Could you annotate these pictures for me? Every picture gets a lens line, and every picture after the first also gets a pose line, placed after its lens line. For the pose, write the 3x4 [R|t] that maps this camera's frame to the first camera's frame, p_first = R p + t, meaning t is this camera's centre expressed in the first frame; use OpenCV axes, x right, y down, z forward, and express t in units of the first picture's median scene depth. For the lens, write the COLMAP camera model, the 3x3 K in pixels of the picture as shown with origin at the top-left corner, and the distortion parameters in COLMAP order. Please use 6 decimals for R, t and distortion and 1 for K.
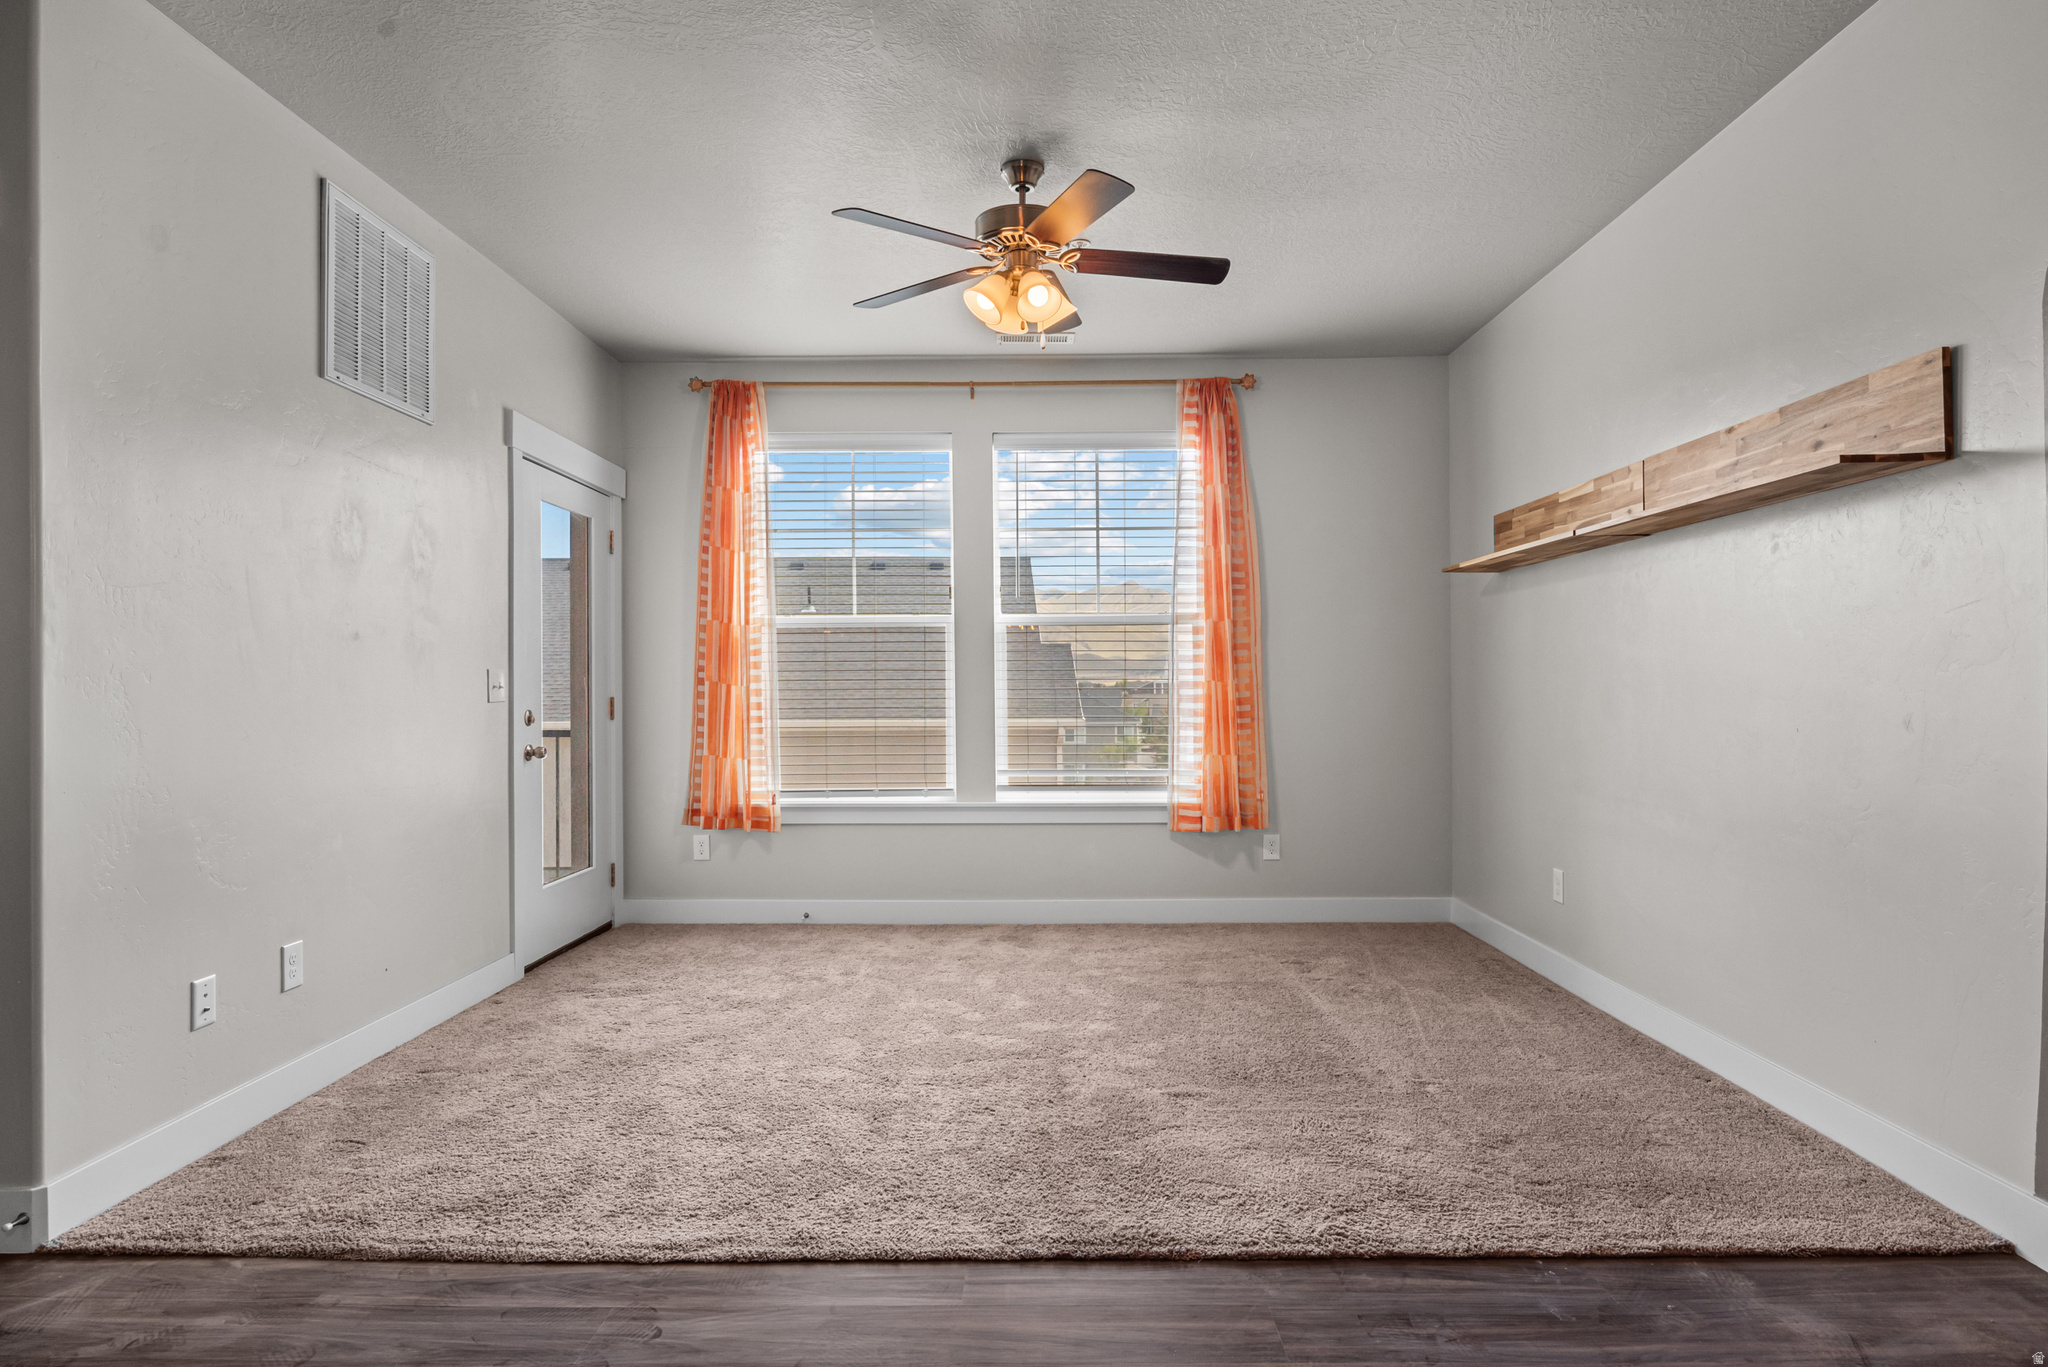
lens RADIAL K [[1109.2, 0, 1024.7], [0, 1109.2, 681.8], [0, 0, 1]] dist [0.000365, -0.001871]
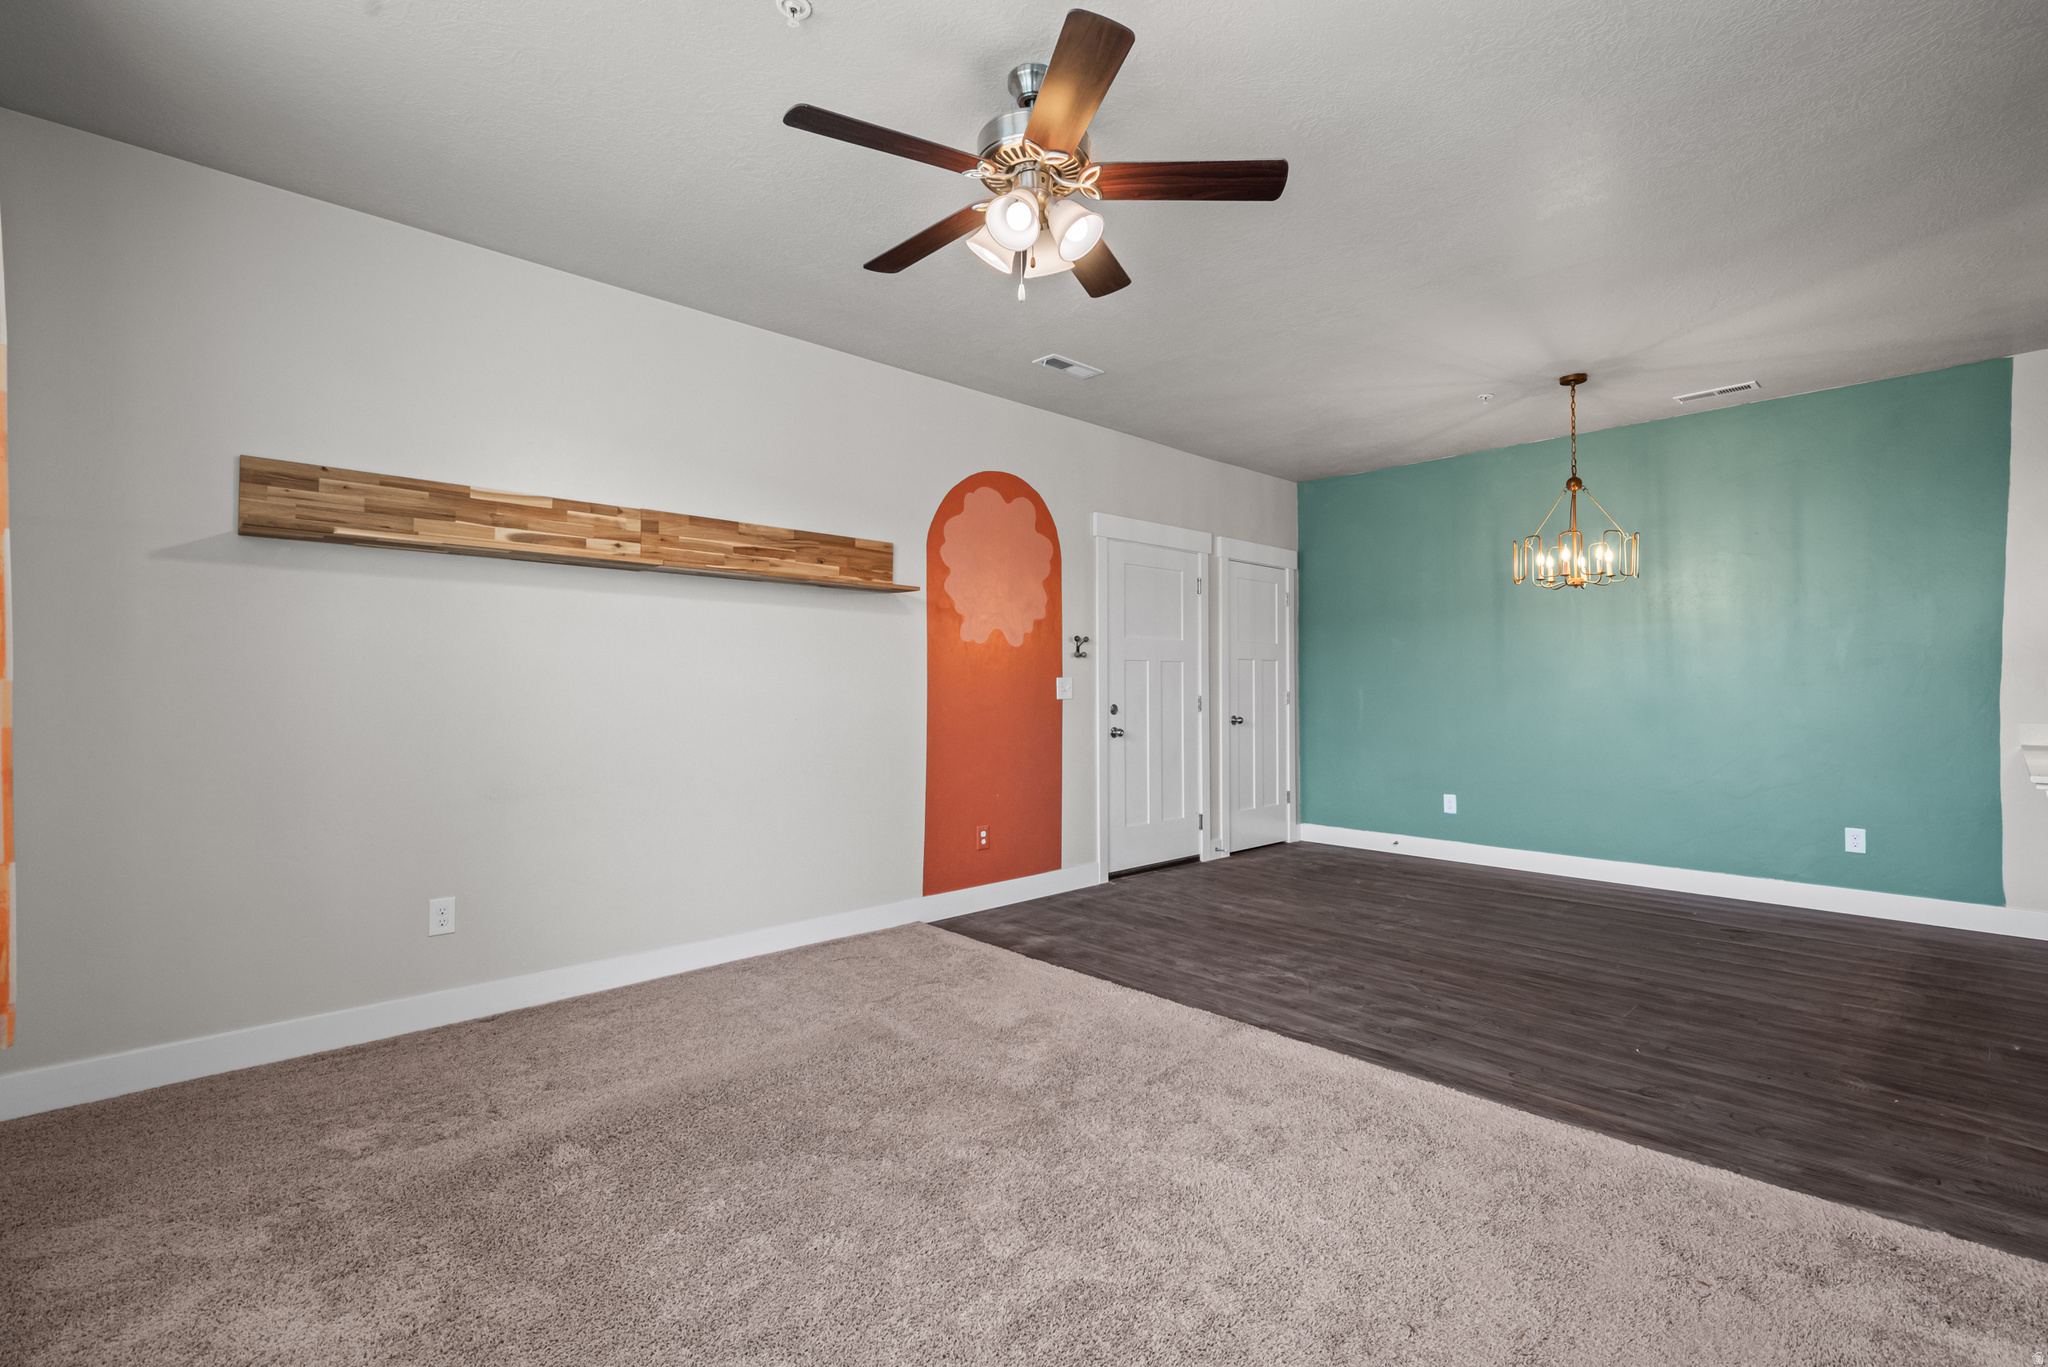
lens RADIAL K [[923.2, 0, 1025.3], [0, 923.2, 672.1], [0, 0, 1]] dist [0.002403, 0.000467]
pose [[-0.706882, 0.021686, 0.706999, -0.387301], [0.000400, 0.999542, -0.030258, 0.007983], [-0.707331, -0.021106, -0.706567, 1.199214]]
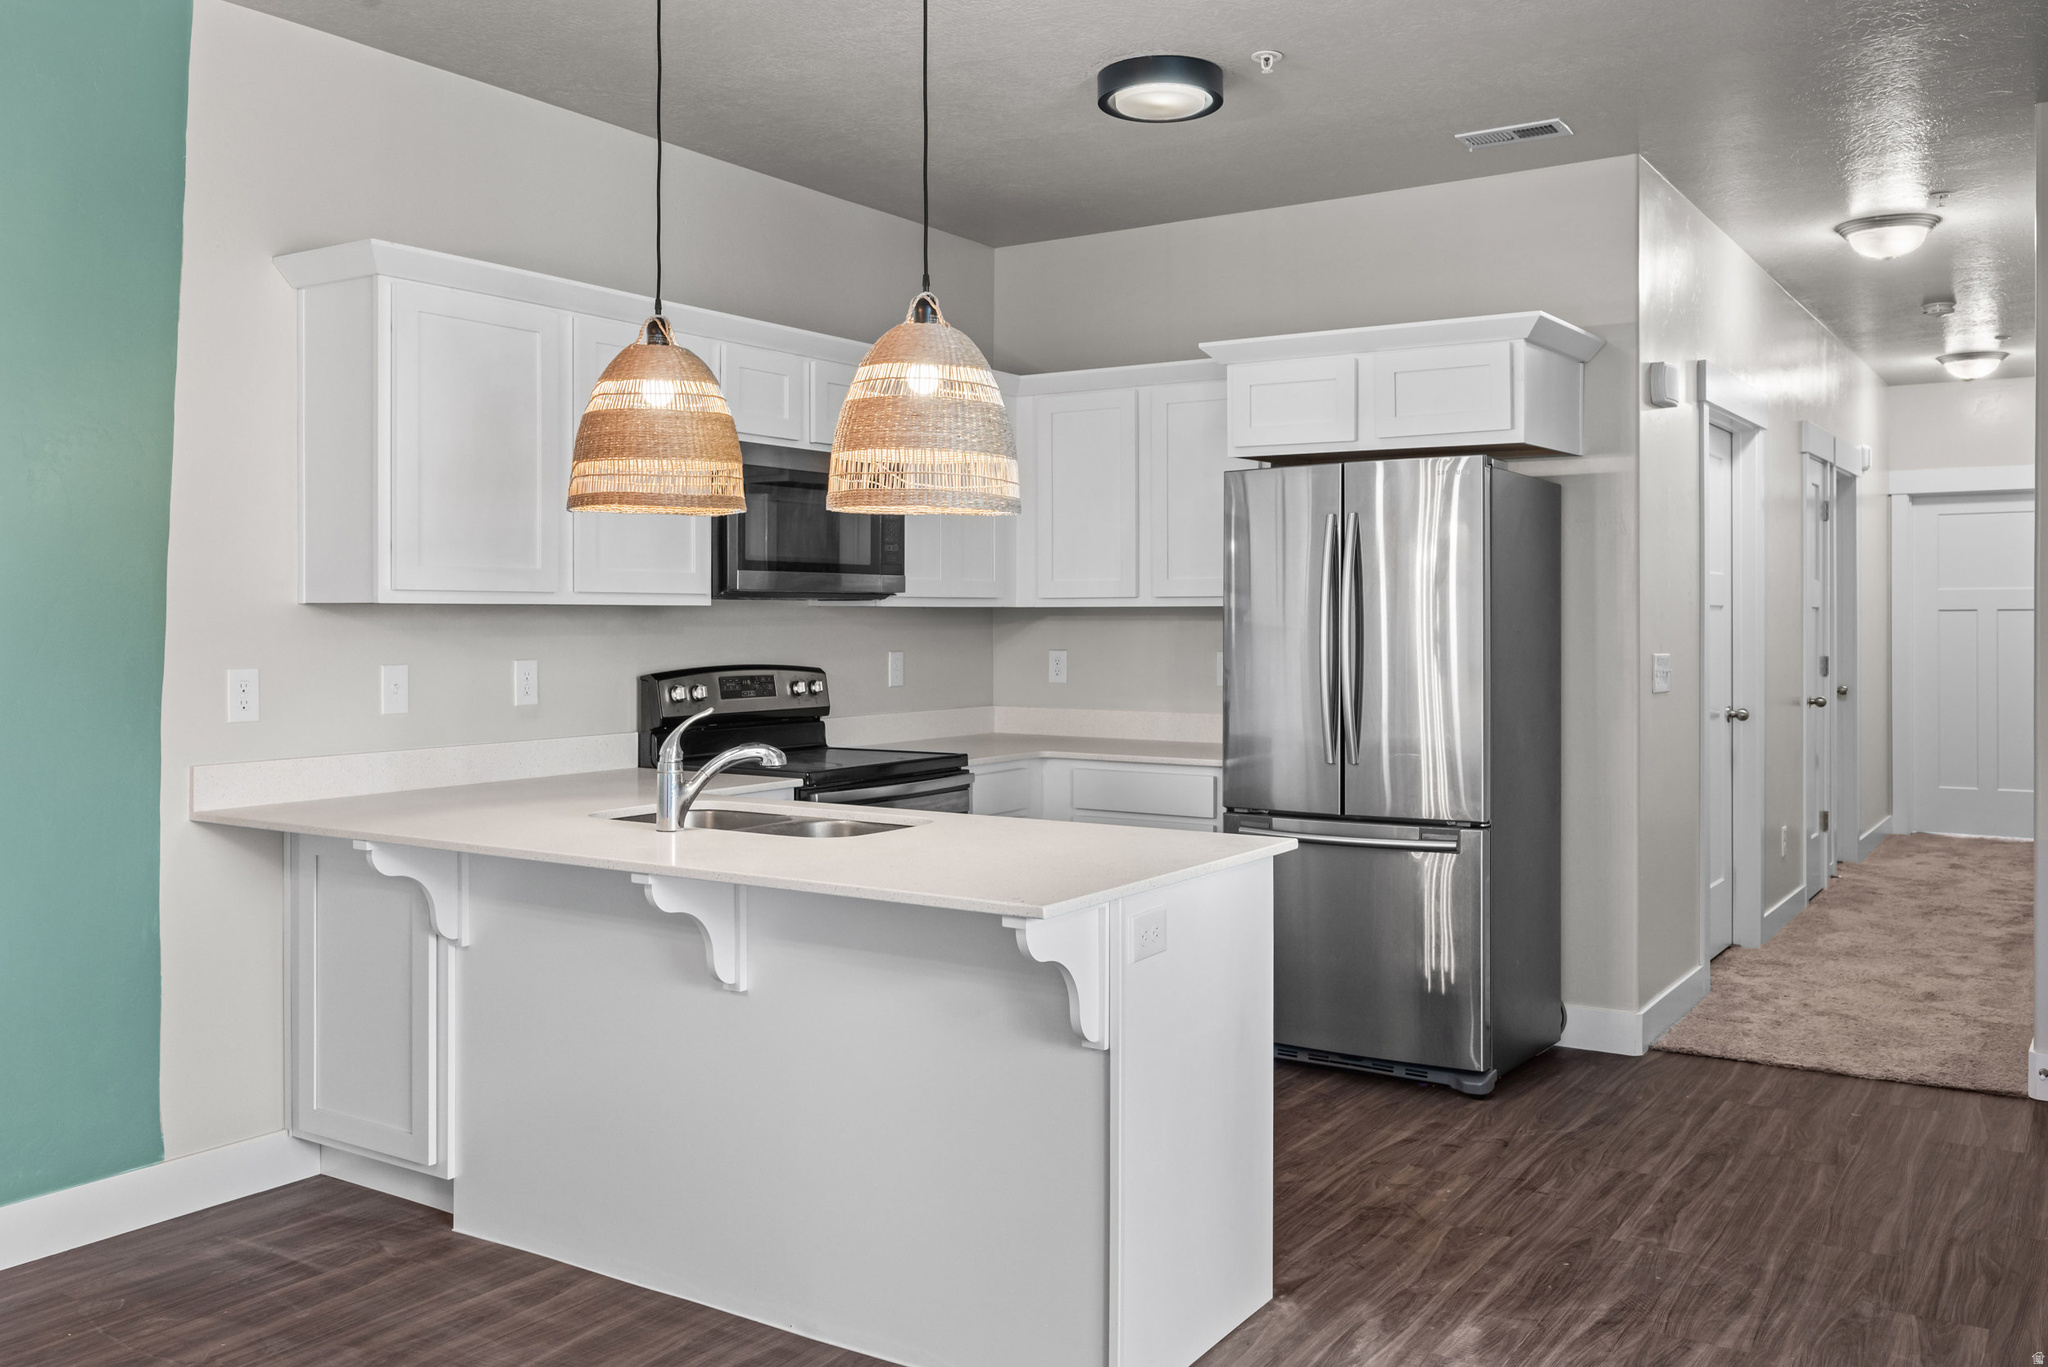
lens RADIAL K [[1704.2, 0, 1050.5], [0, 1704.2, 623.3], [0, 0, 1]] dist [0.000201, -0.003076]
pose [[-0.516816, 0.010880, -0.856027, 0.093746], [0.009968, 0.999928, 0.006691, -0.043116], [0.856038, -0.005075, -0.516887, 0.556333]]
